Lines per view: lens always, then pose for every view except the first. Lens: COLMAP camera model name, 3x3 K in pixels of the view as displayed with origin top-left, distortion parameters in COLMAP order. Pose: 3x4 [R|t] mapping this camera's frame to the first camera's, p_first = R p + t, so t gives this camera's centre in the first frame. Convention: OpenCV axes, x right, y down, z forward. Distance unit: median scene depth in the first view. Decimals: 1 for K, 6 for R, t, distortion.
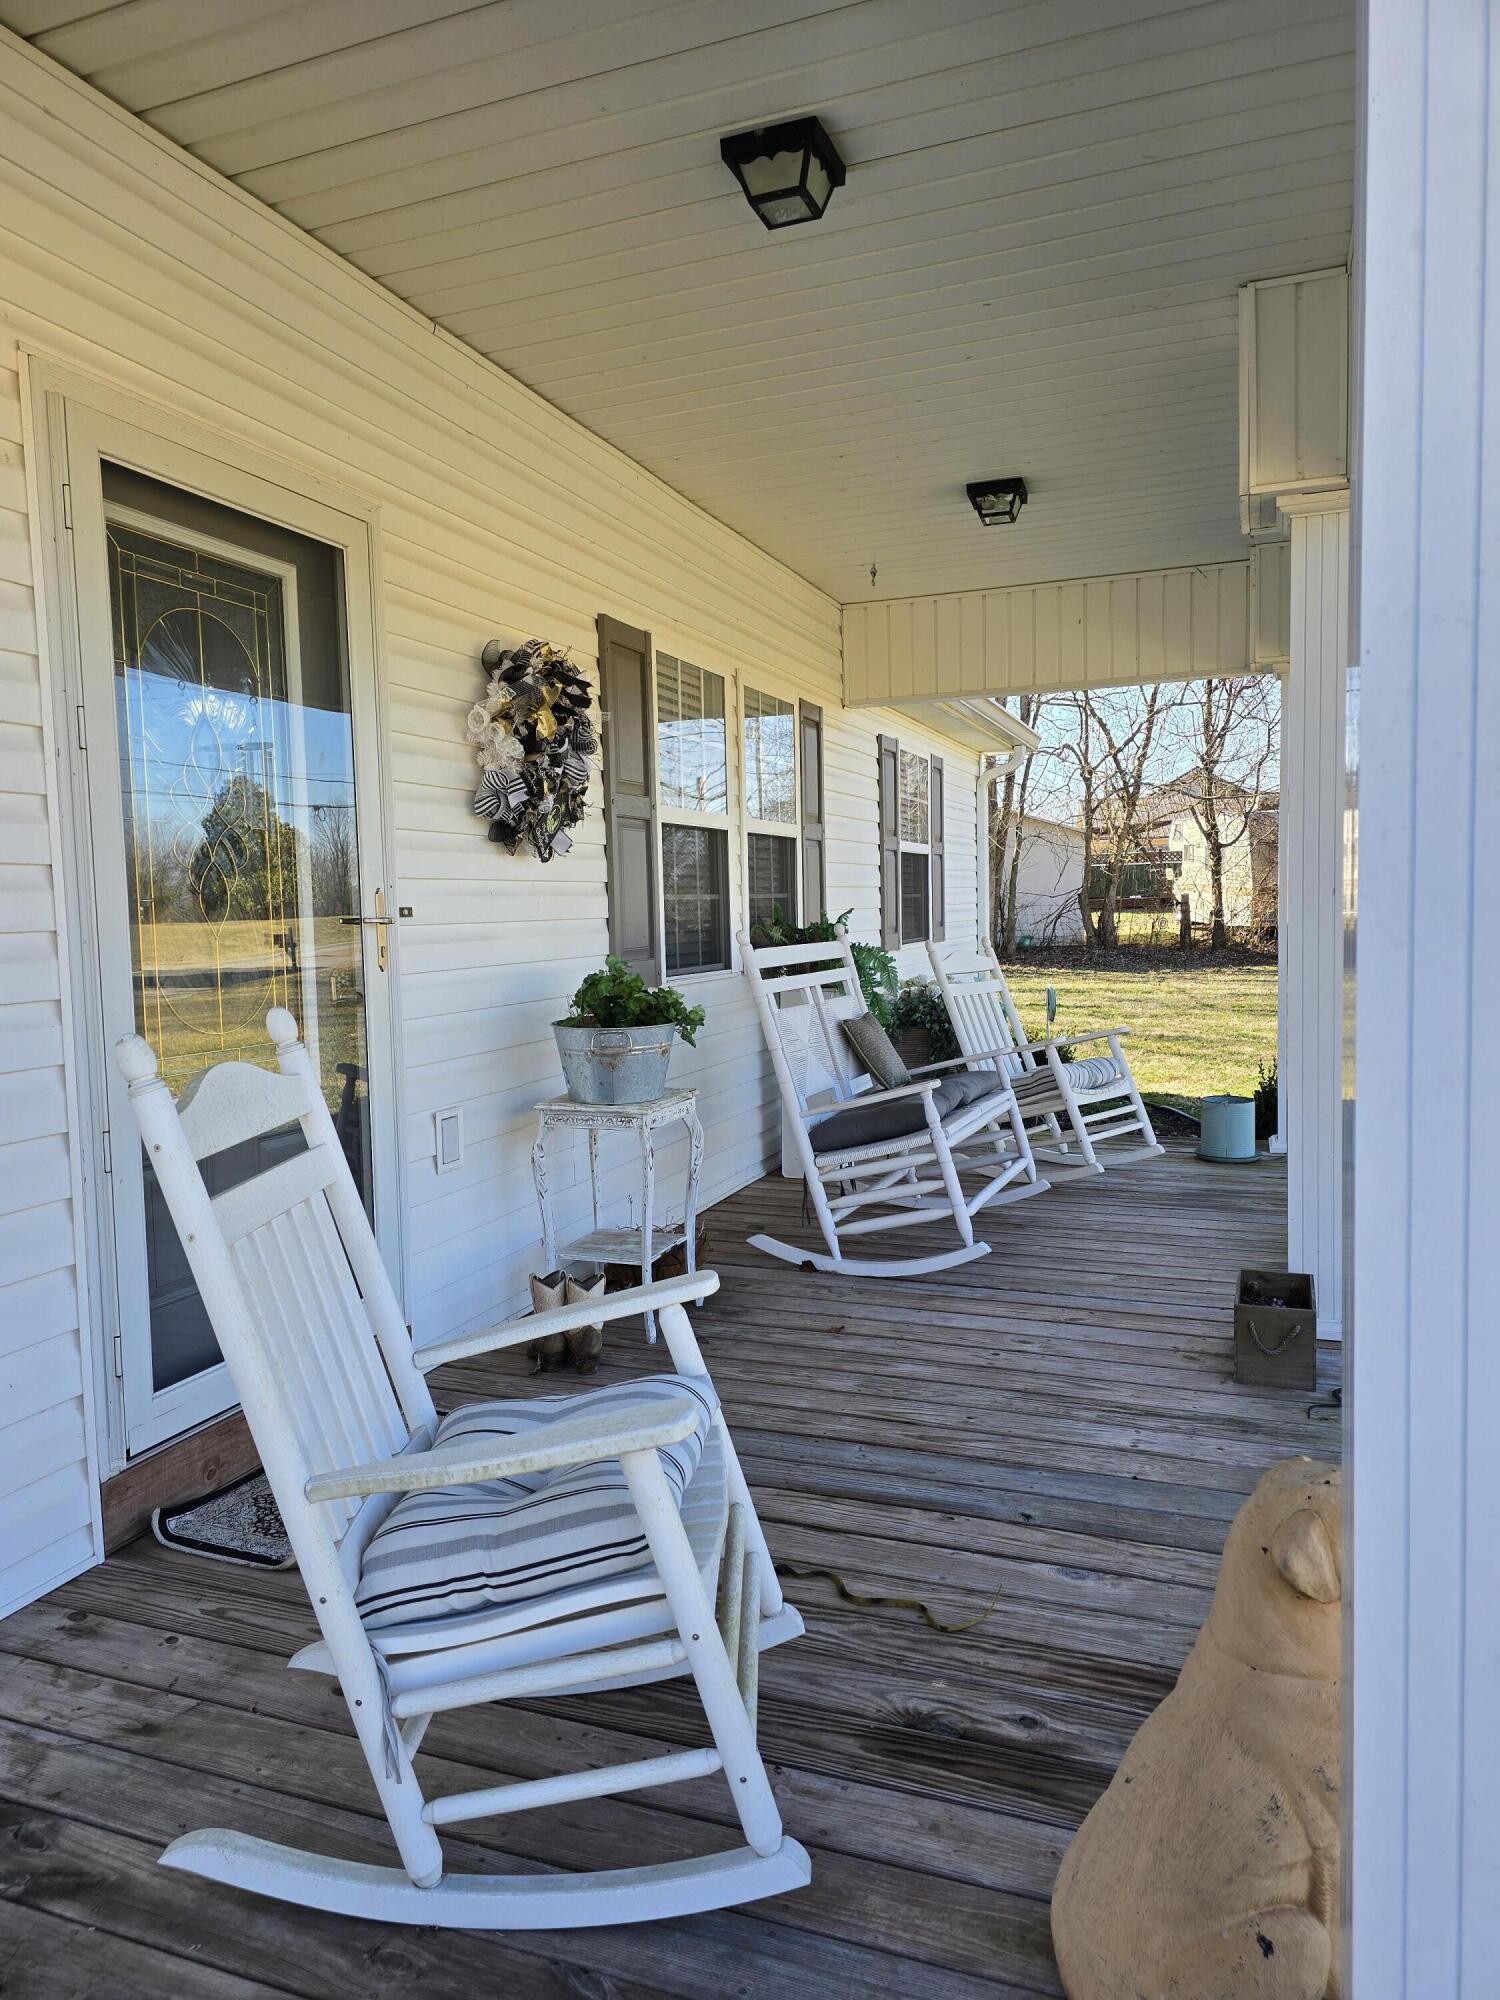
lens RADIAL K [[1345.7, 0, 750.0], [0, 1345.7, 1000.0], [0, 0, 1]] dist [0.044989, -0.002174]
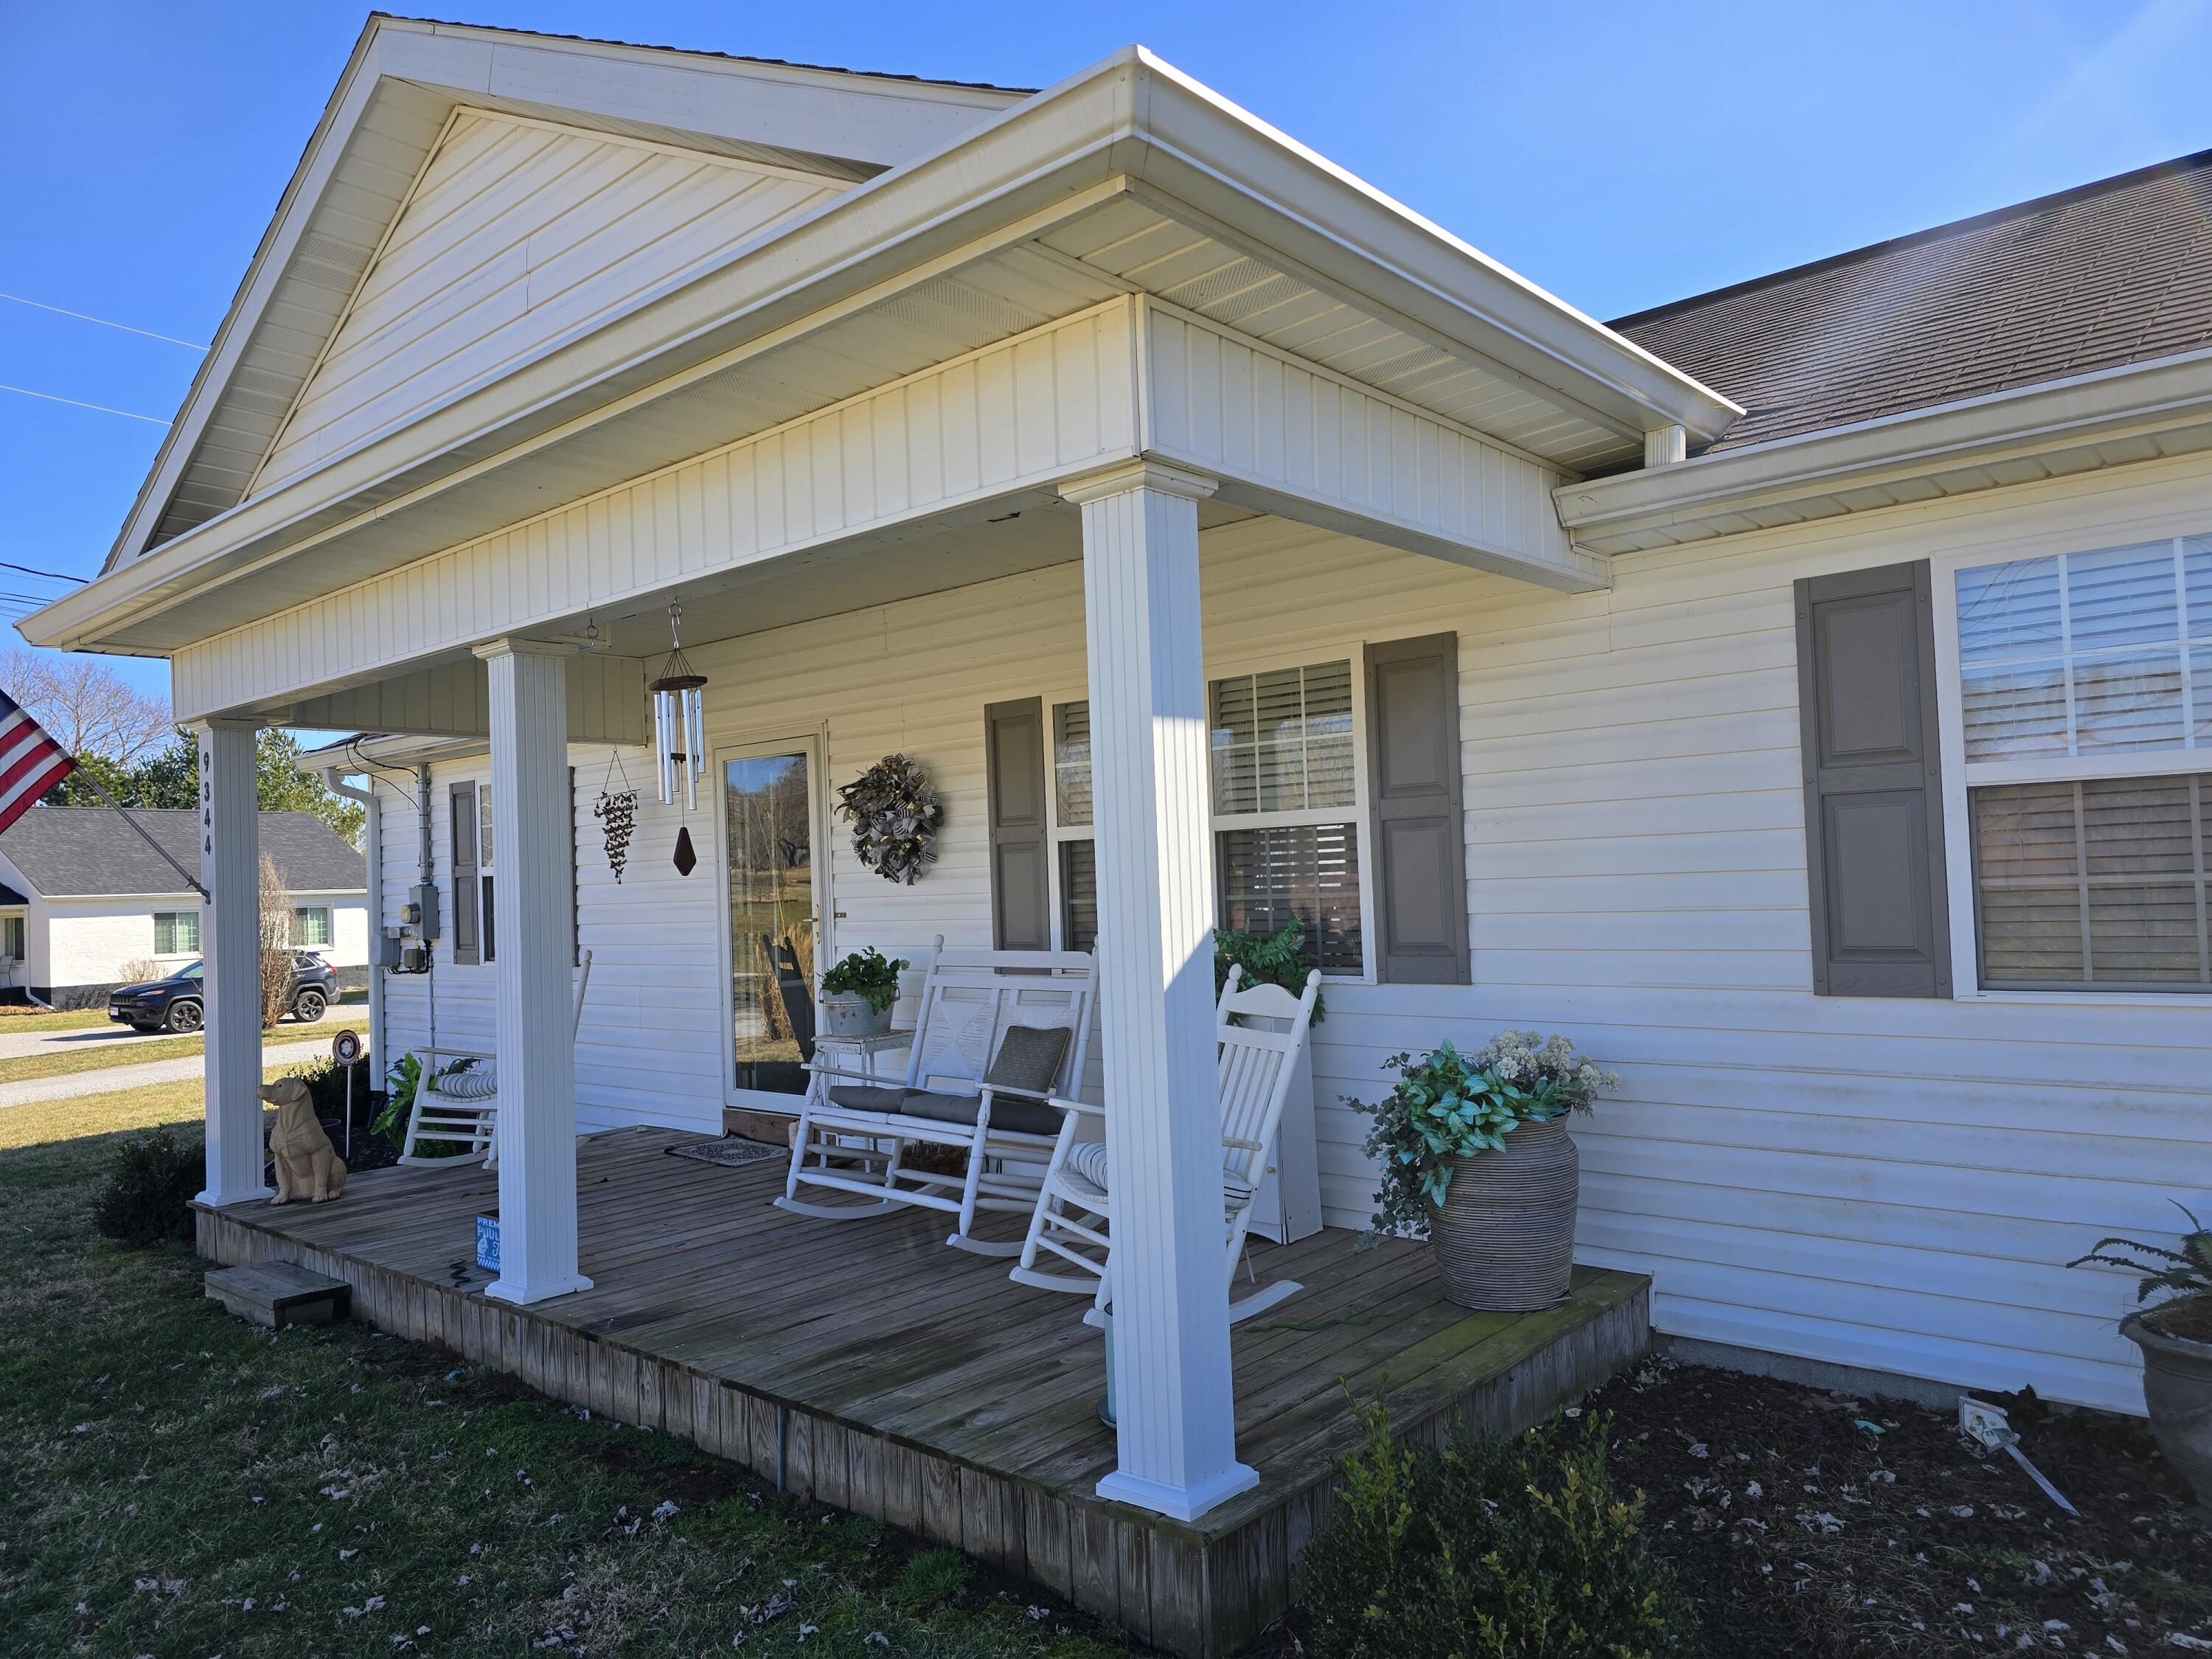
lens RADIAL K [[1488.4, 0, 1106.0], [0, 1488.4, 829.5], [0, 0, 1]] dist [0.044989, -0.002174]
pose [[-0.339578, -0.013315, -0.940484, 1.510733], [-0.034331, 0.999409, -0.001753, -0.186307], [0.939951, 0.031692, -0.339835, 1.924449]]
